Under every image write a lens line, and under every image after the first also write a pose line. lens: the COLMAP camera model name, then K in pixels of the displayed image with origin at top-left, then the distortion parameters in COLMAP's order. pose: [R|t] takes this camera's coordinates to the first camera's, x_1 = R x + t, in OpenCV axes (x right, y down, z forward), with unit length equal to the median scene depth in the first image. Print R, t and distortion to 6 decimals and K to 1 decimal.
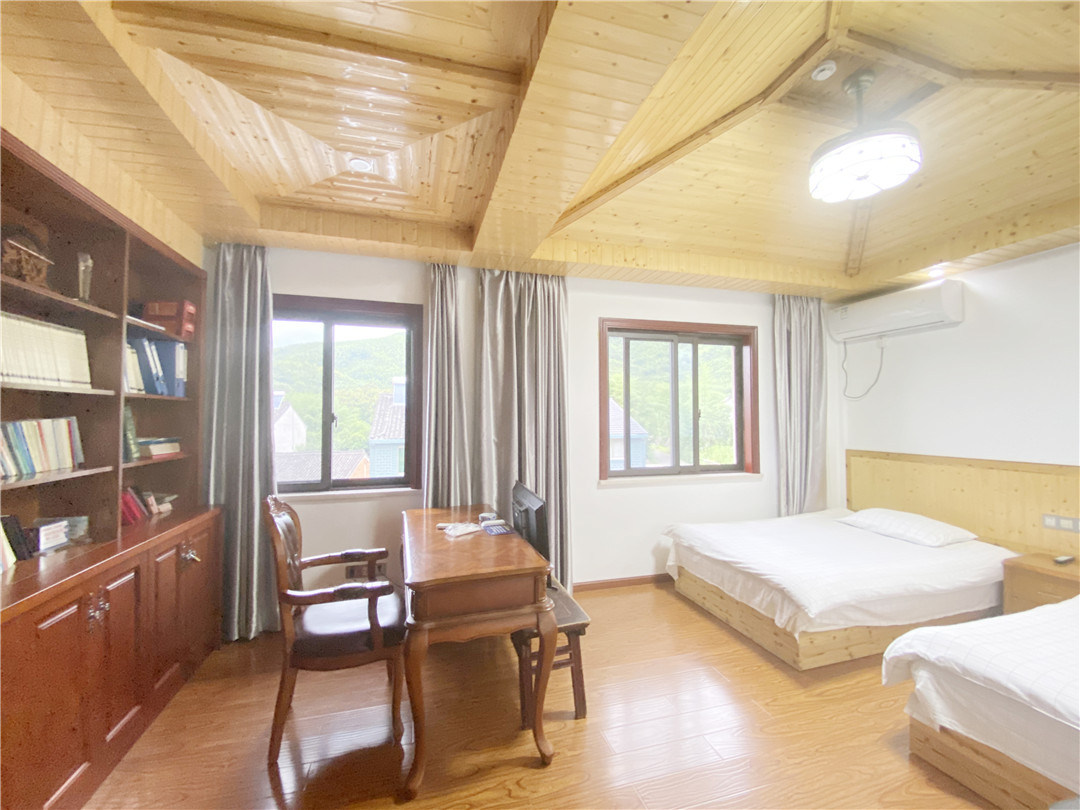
lens RADIAL K [[440.2, 0, 540.8], [0, 440.2, 404.7], [0, 0, 1]] dist [0.028101, -0.024713]
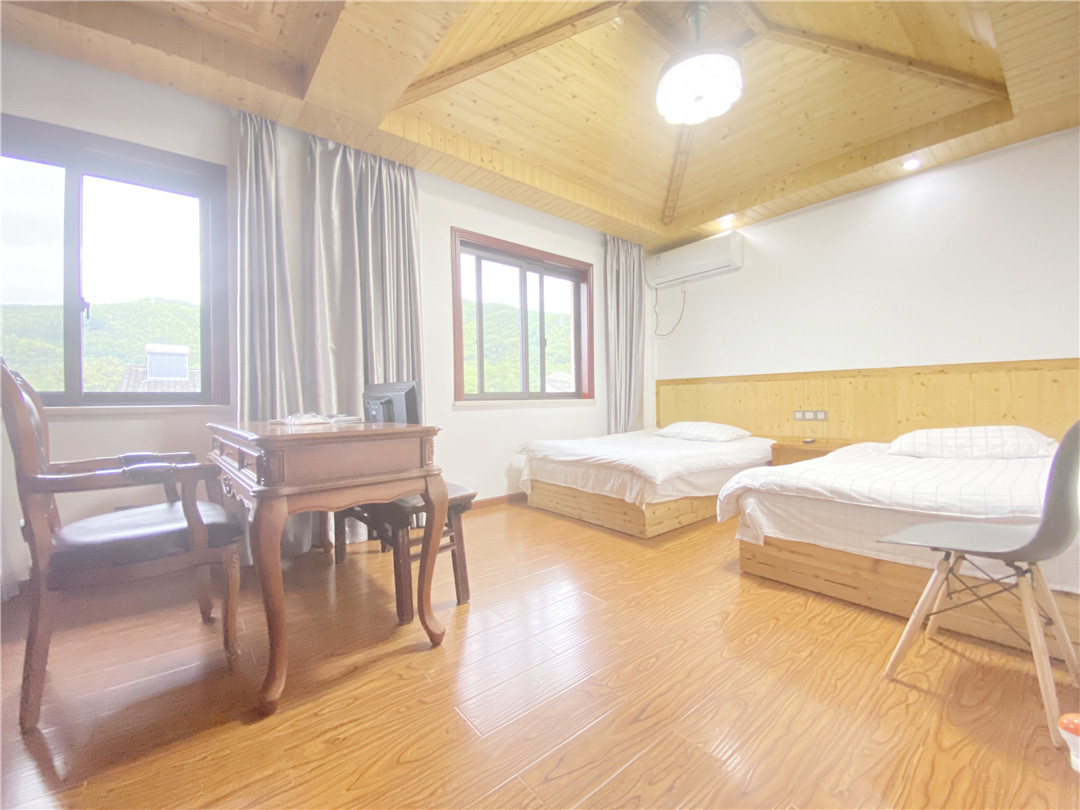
lens RADIAL K [[440.2, 0, 540.8], [0, 440.2, 404.7], [0, 0, 1]] dist [0.028101, -0.024713]
pose [[0.917769, -0.015700, 0.396804, -0.085429], [0.001576, 0.999354, 0.035897, 0.178530], [-0.397111, -0.032320, 0.917201, 0.068473]]
